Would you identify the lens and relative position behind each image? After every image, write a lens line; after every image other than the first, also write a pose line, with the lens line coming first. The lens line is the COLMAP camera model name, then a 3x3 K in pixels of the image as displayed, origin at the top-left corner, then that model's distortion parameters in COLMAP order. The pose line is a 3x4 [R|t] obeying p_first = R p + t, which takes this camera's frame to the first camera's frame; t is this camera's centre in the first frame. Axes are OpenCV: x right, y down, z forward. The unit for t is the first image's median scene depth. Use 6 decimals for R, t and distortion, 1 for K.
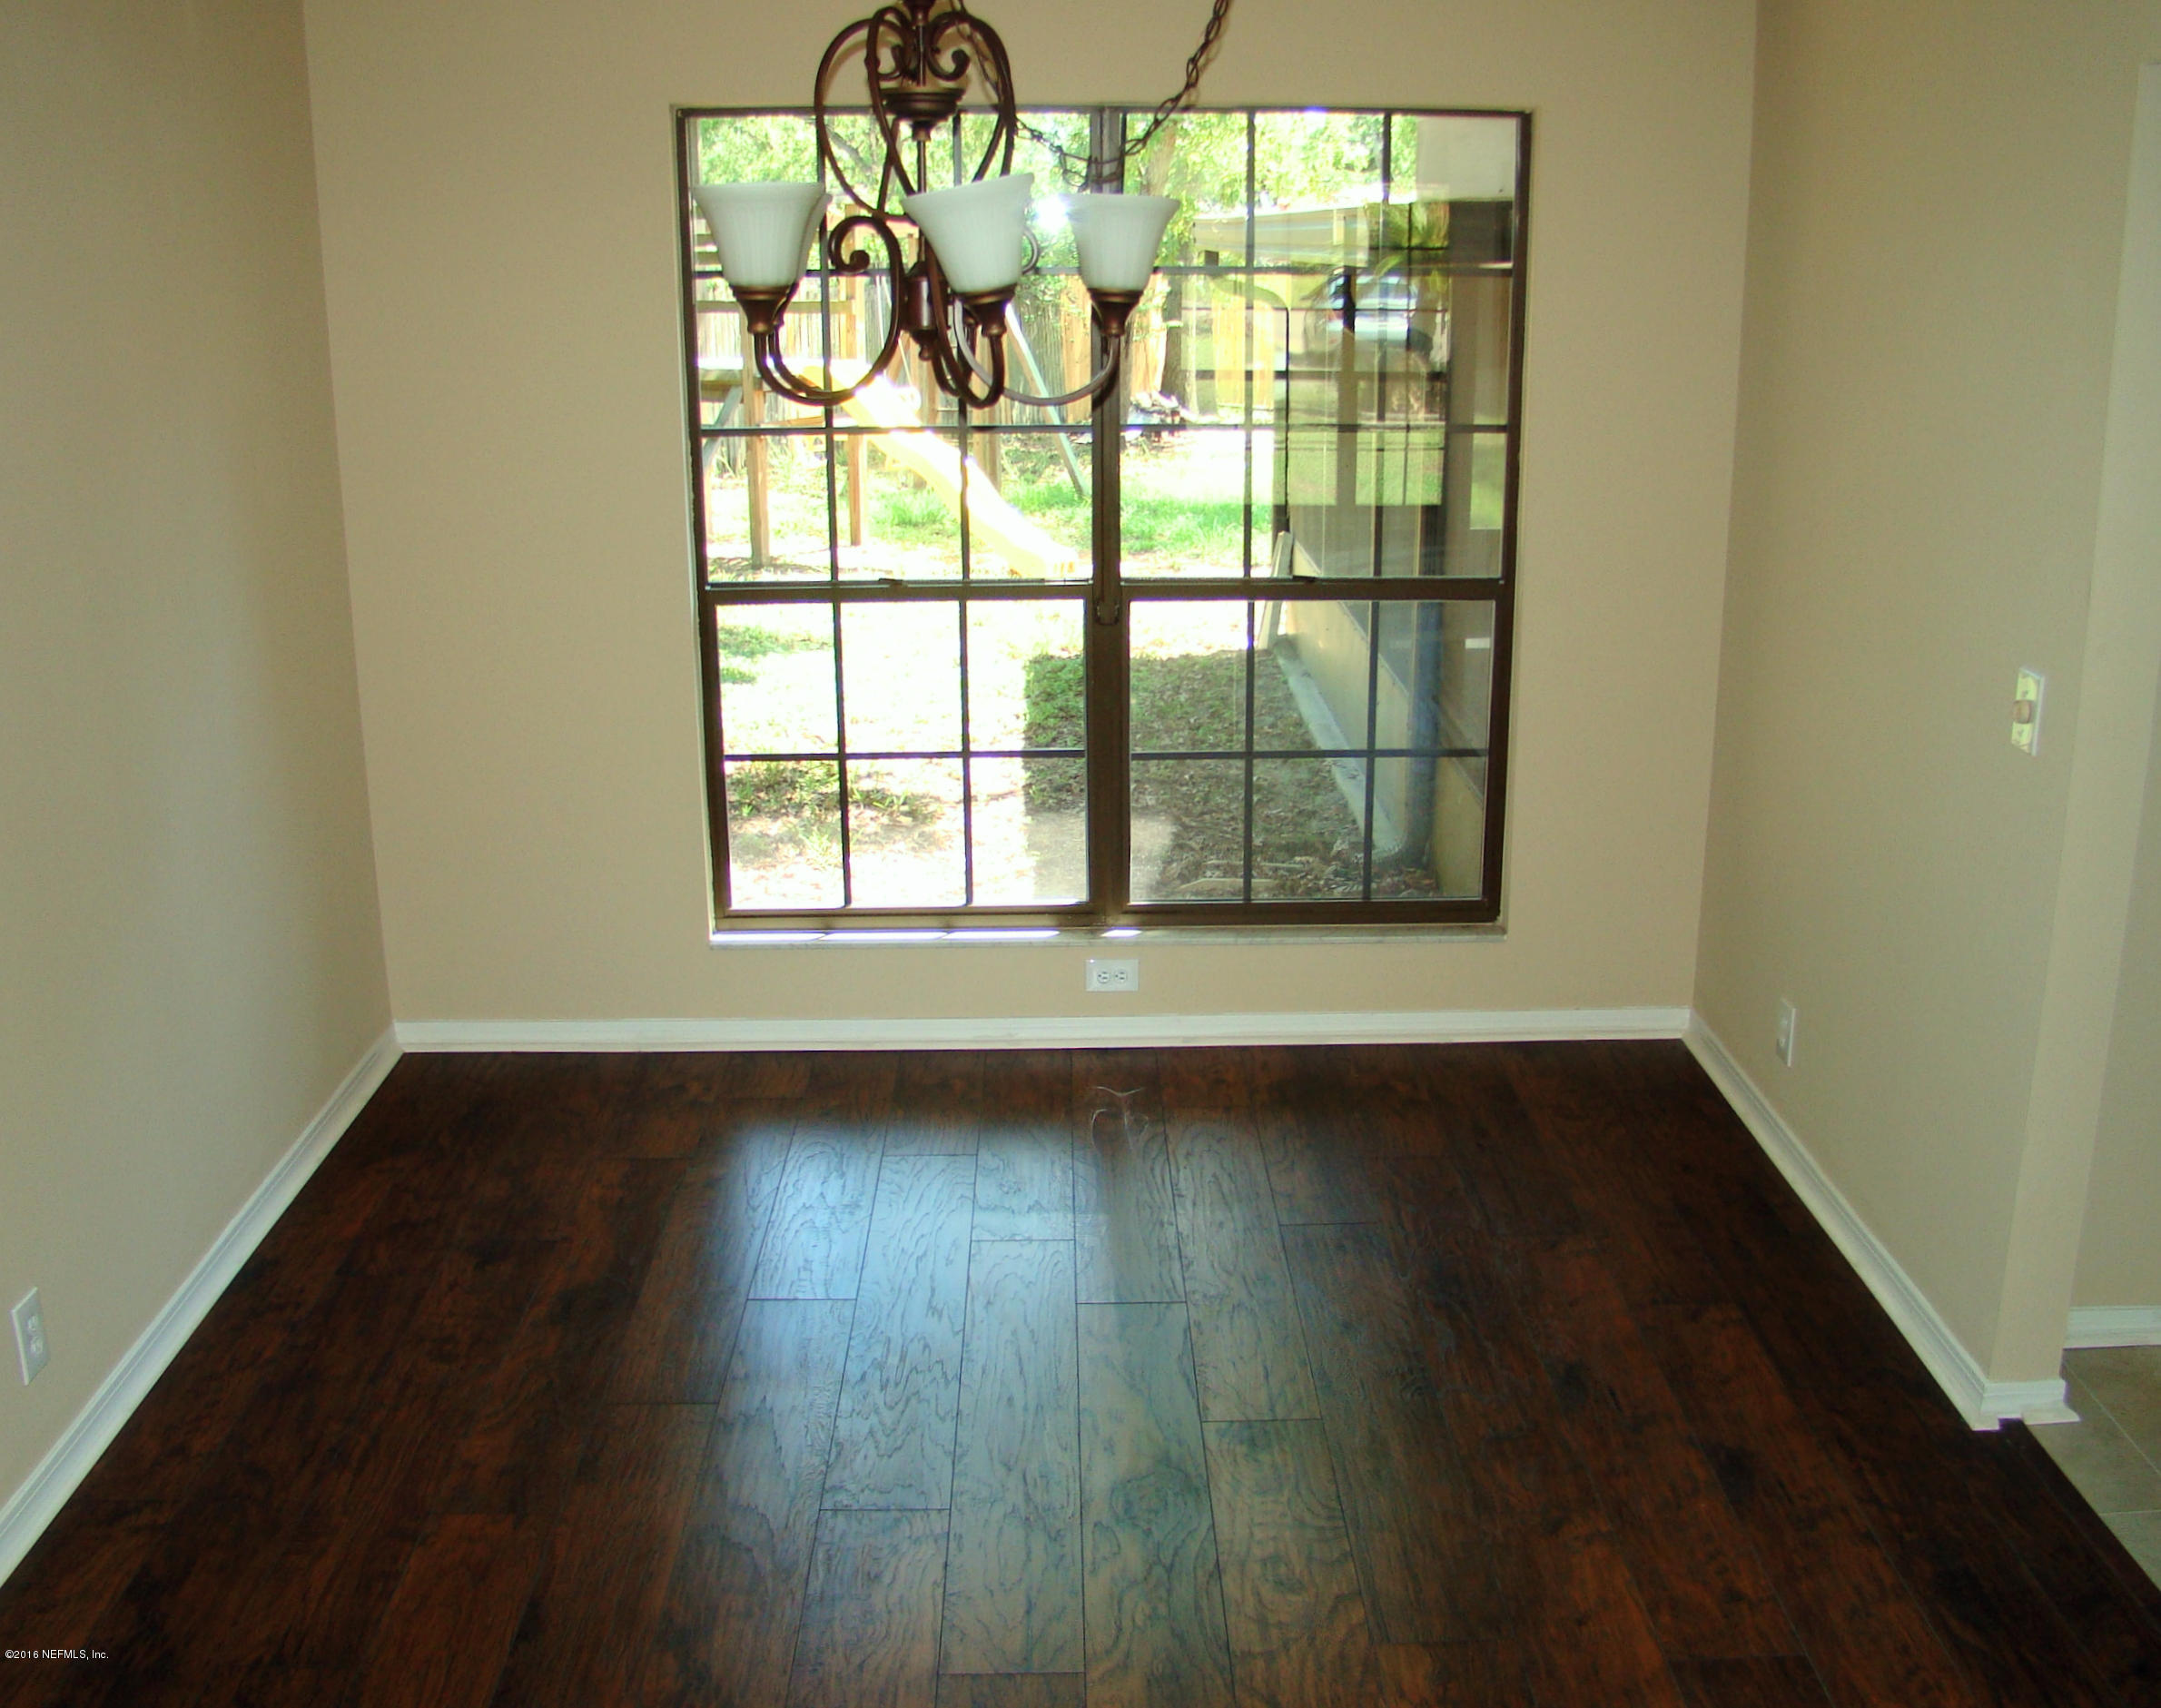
lens RADIAL K [[2064.4, 0, 1081.4], [0, 2064.4, 802.1], [0, 0, 1]] dist [-0.001306, -0.000436]
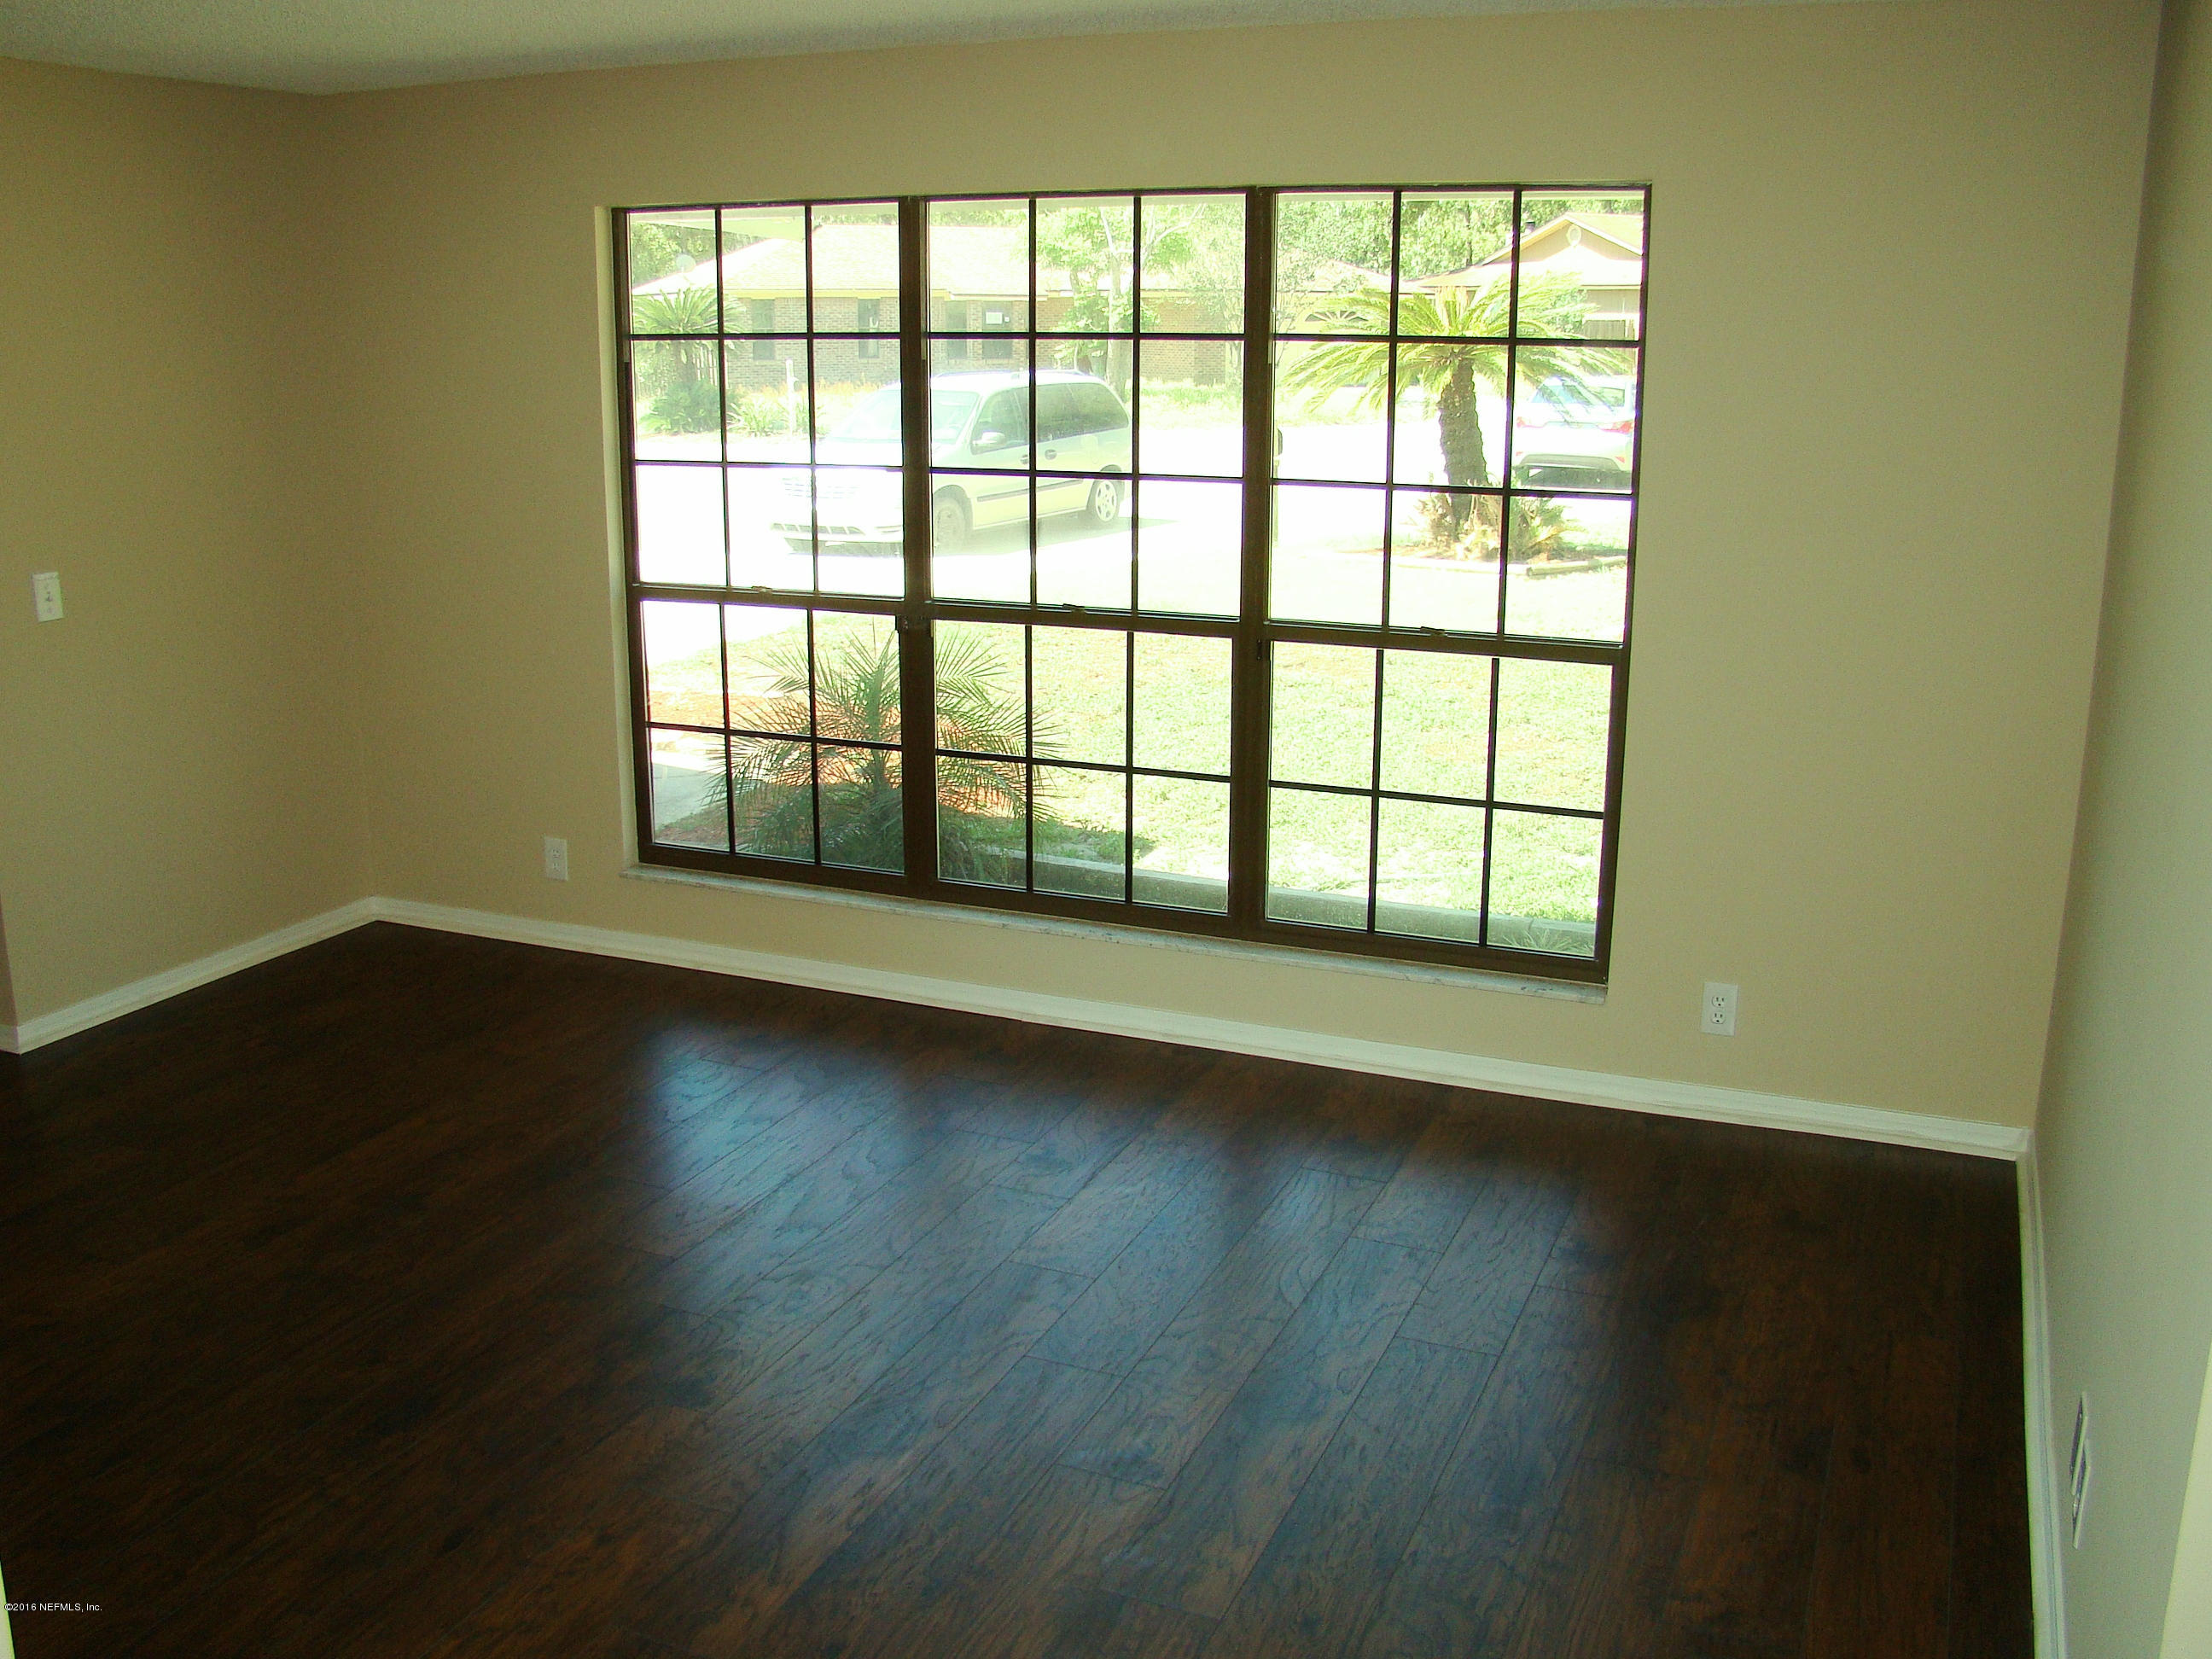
lens RADIAL K [[2016.5, 0, 1106.0], [0, 2016.5, 829.5], [0, 0, 1]] dist [-0.102810, -0.000994]
pose [[0.914593, 0.107899, -0.389715, 0.363659], [-0.112031, 0.993630, 0.012185, -0.002409], [0.388548, 0.032516, 0.920855, 0.003118]]
